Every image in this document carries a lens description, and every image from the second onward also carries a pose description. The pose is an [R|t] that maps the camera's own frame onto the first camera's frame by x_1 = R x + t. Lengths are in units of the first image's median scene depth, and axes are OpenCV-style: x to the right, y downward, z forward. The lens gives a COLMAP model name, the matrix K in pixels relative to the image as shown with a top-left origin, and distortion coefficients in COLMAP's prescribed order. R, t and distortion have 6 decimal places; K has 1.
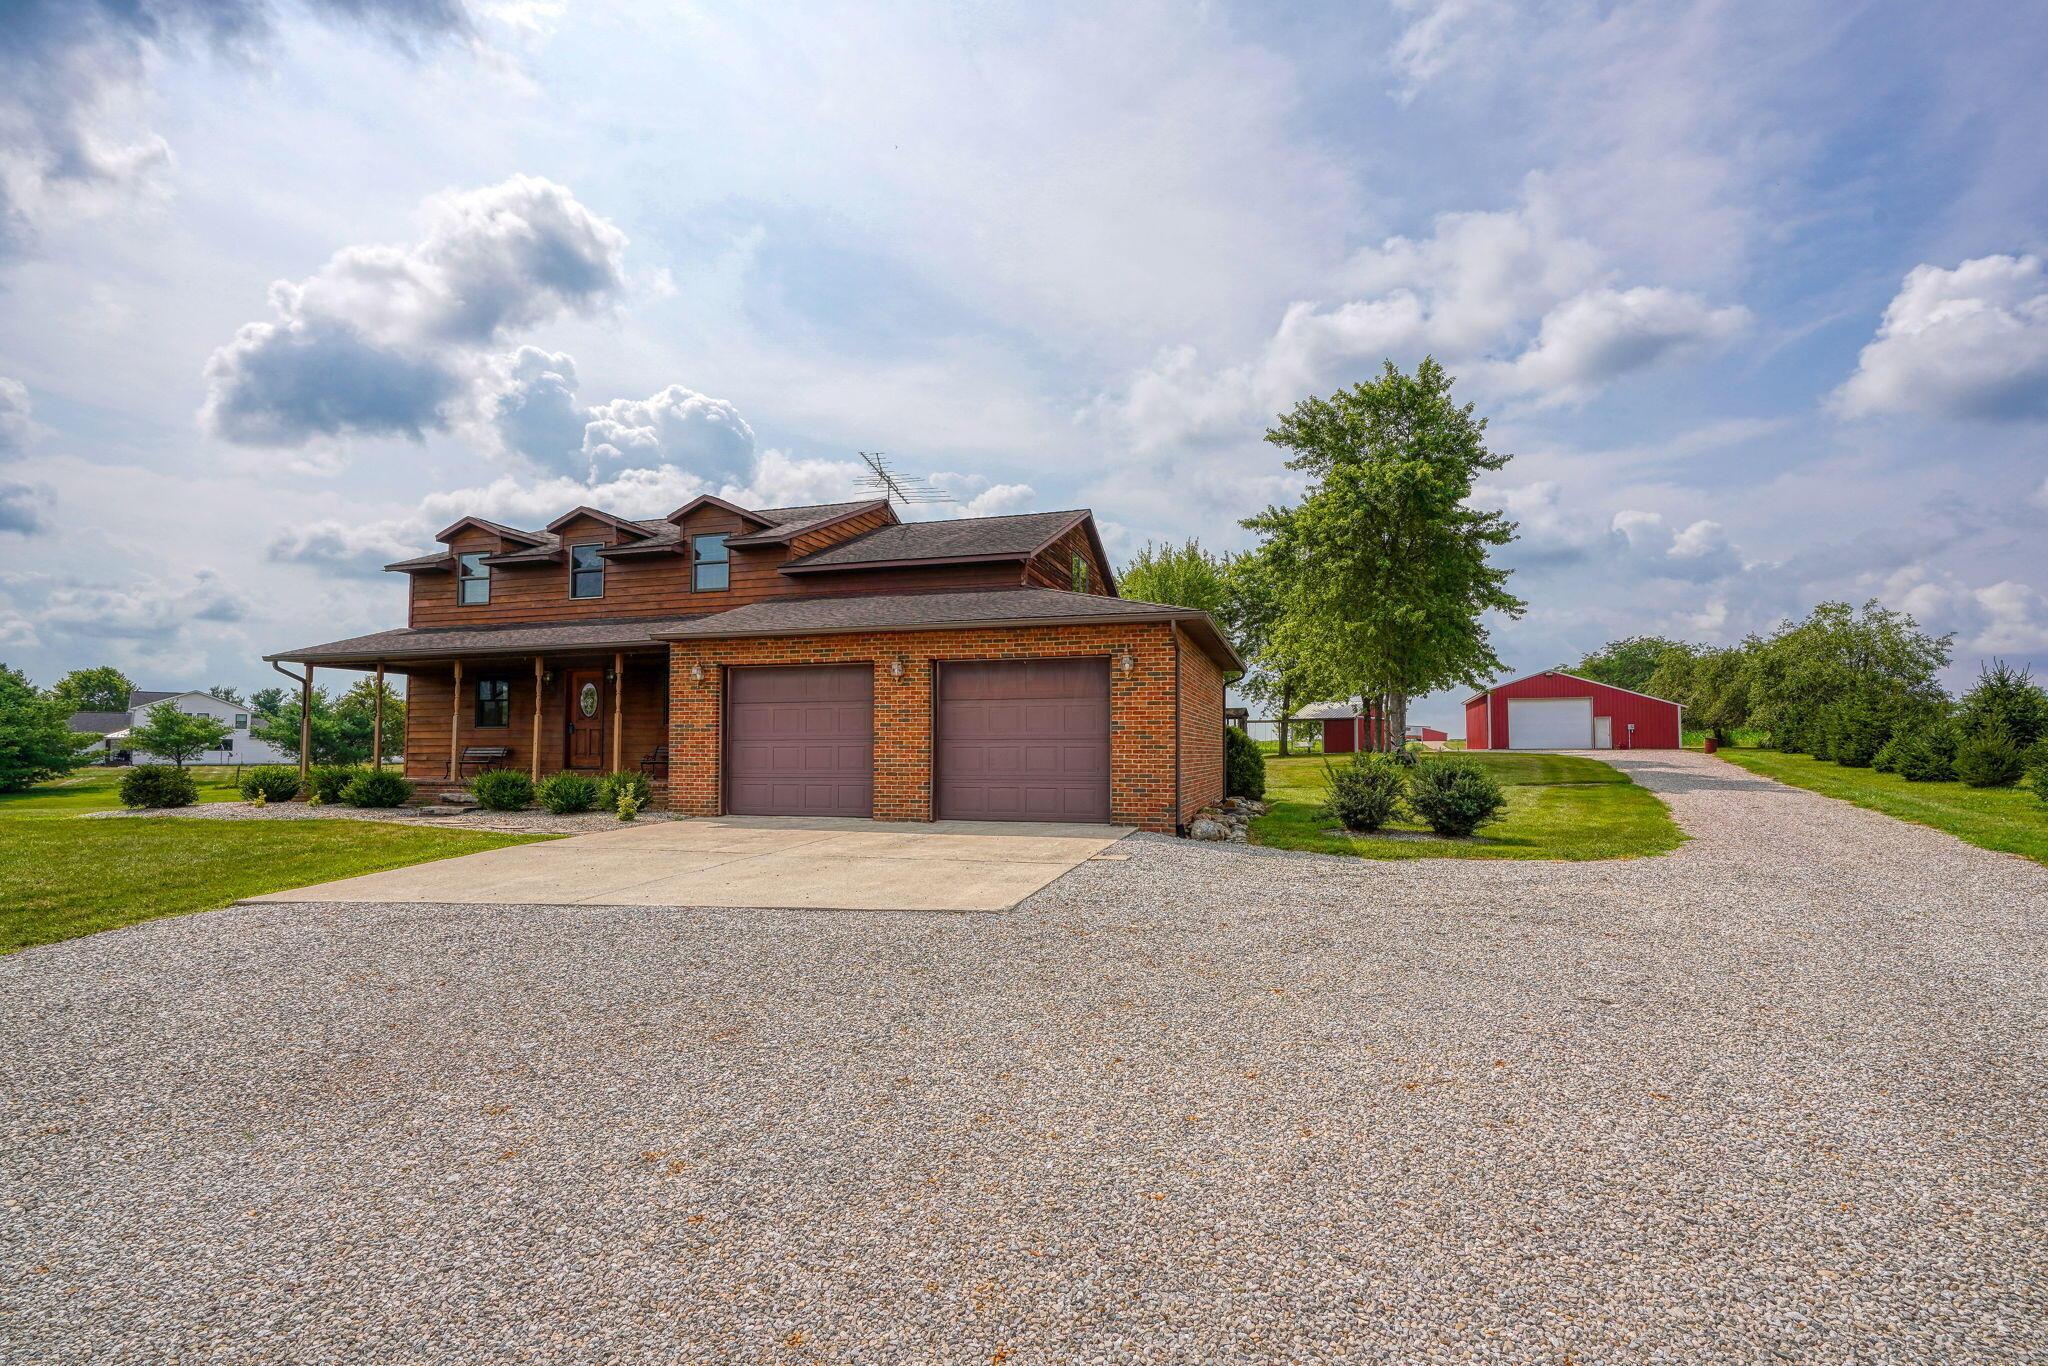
lens RADIAL K [[949.3, 0, 1045.4], [0, 949.3, 680.3], [0, 0, 1]] dist [-0.011815, -0.000246]
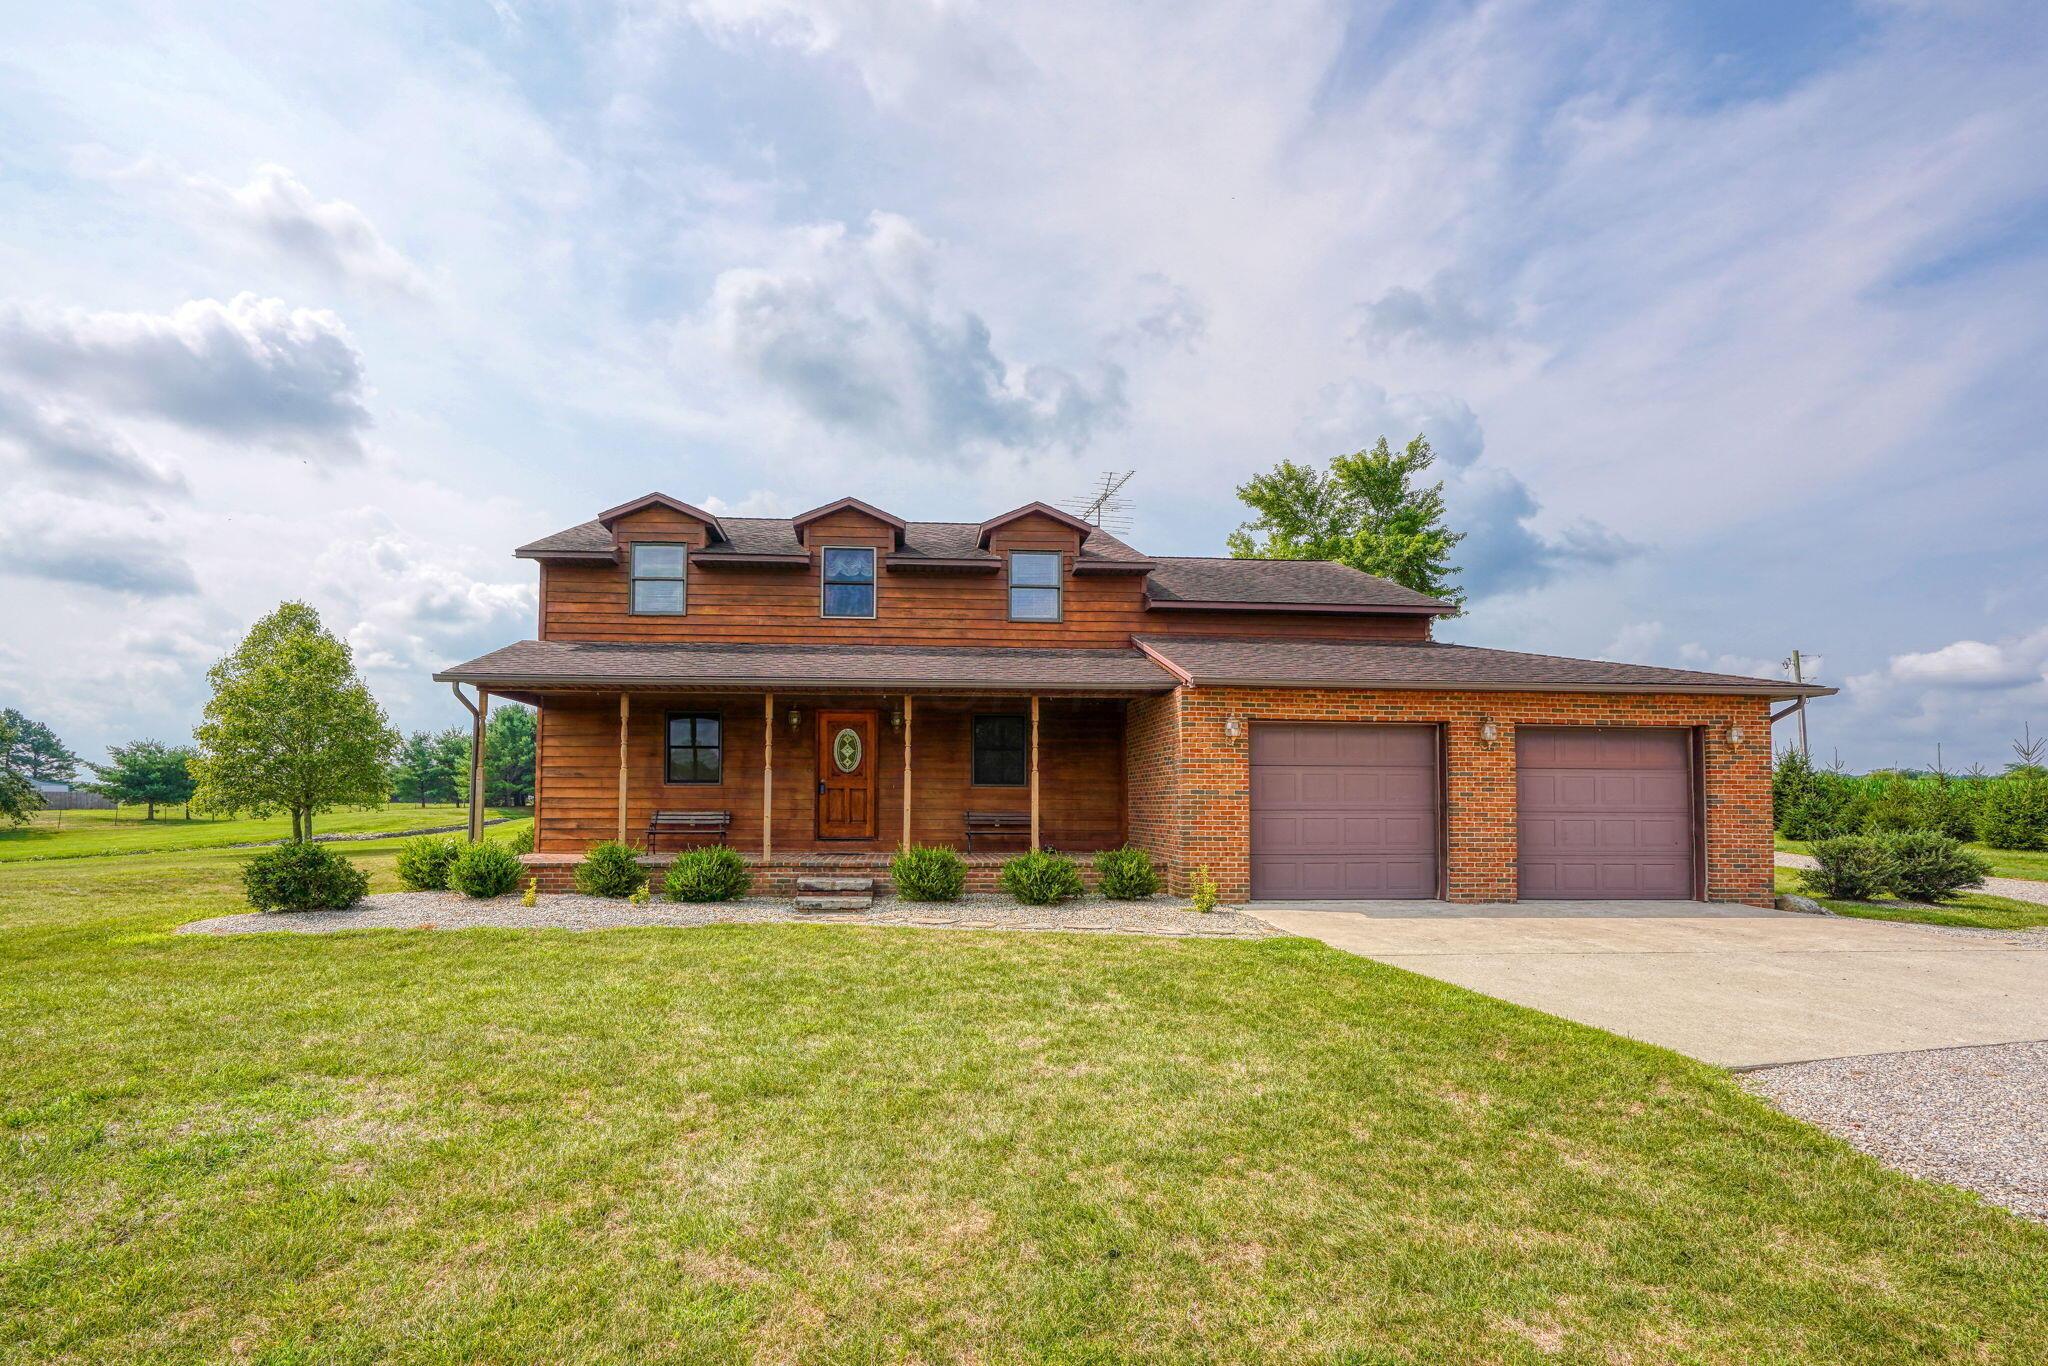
lens RADIAL K [[973.7, 0, 970.4], [0, 973.7, 772.4], [0, 0, 1]] dist [-0.002204, 0.000537]
pose [[0.939559, 0.017193, 0.341956, -0.701471], [-0.032829, 0.998661, 0.039989, 0.003559], [-0.340811, -0.048798, 0.938865, 0.234659]]
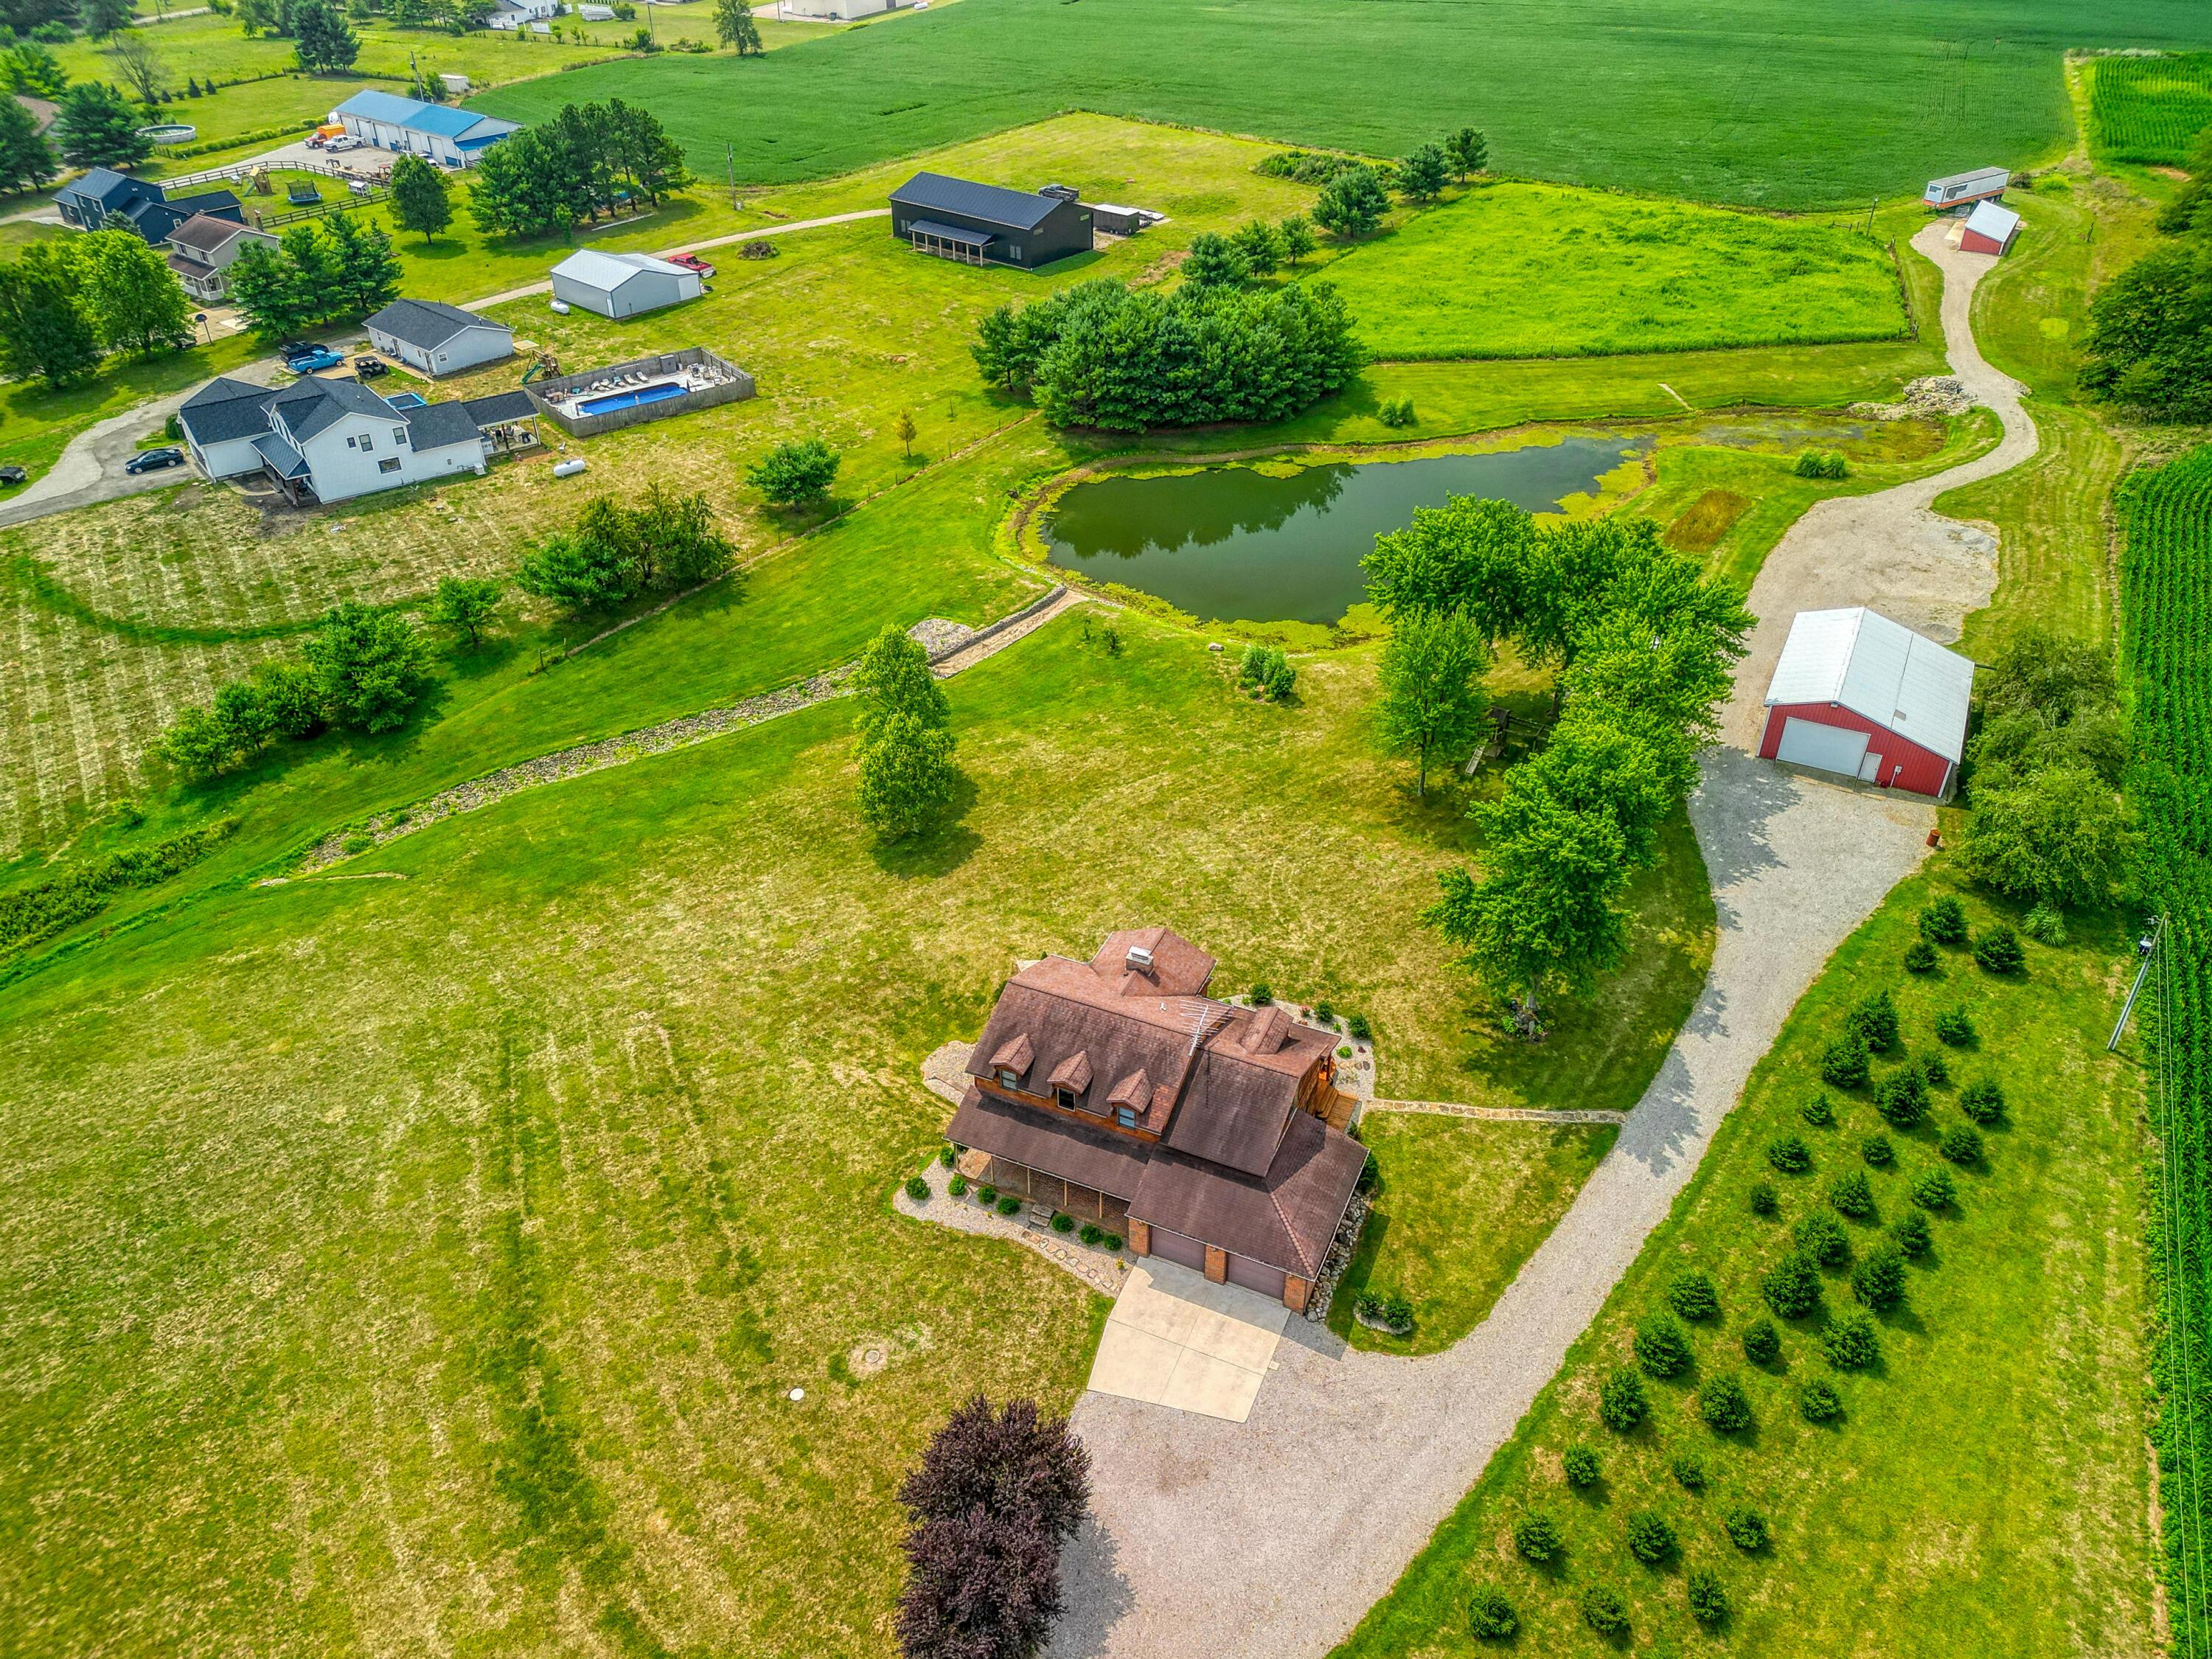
lens RADIAL K [[1629.0, 0, 1106.0], [0, 1629.0, 829.5], [0, 0, 1]] dist [0.089917, -0.088822]
pose [[0.989329, 0.078110, -0.122990, 0.024382], [0.016846, 0.777162, 0.629075, -3.150821], [0.144720, -0.624434, 0.767553, -1.582020]]
